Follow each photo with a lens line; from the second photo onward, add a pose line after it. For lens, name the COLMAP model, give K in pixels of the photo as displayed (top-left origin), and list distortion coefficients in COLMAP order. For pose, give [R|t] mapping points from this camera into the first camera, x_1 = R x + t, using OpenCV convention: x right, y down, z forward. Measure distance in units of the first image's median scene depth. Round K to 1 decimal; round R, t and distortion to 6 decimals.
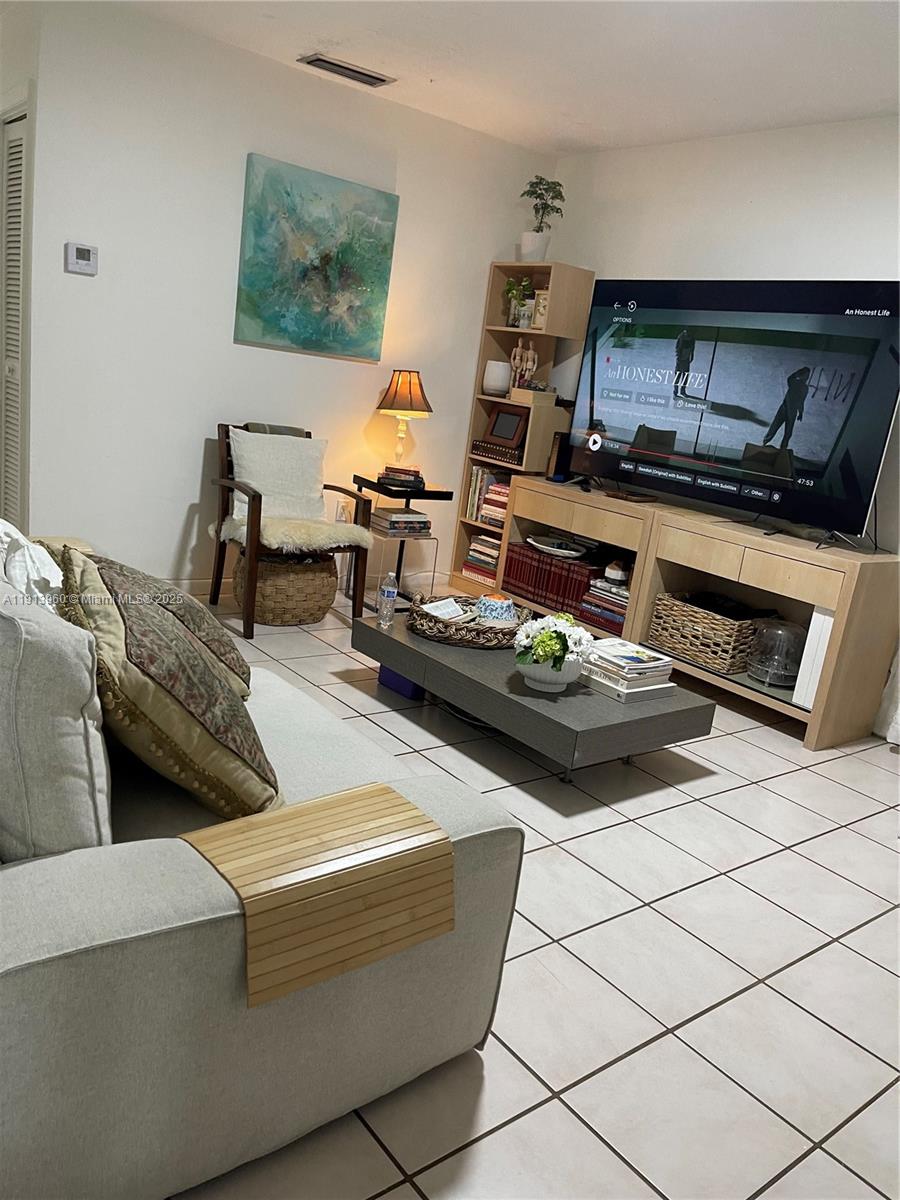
lens RADIAL K [[907.9, 0, 454.3], [0, 907.9, 603.1], [0, 0, 1]] dist [0.068806, -0.092231]
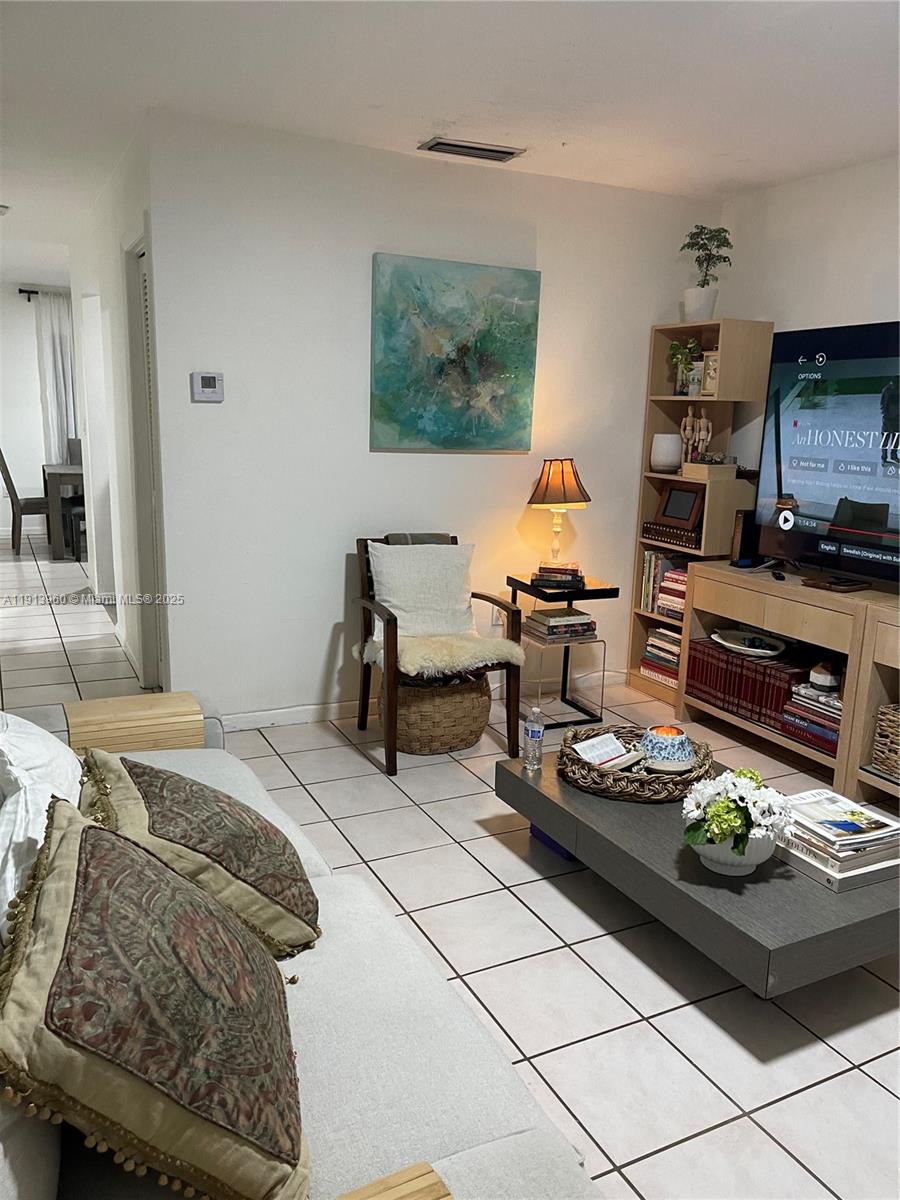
lens RADIAL K [[907.9, 0, 451.1], [0, 907.9, 607.3], [0, 0, 1]] dist [0.068806, -0.092231]
pose [[0.972886, -0.059753, -0.223432, 0.039976], [0.047398, 0.997057, -0.060259, -0.064587], [0.226375, 0.048035, 0.972855, 0.117576]]
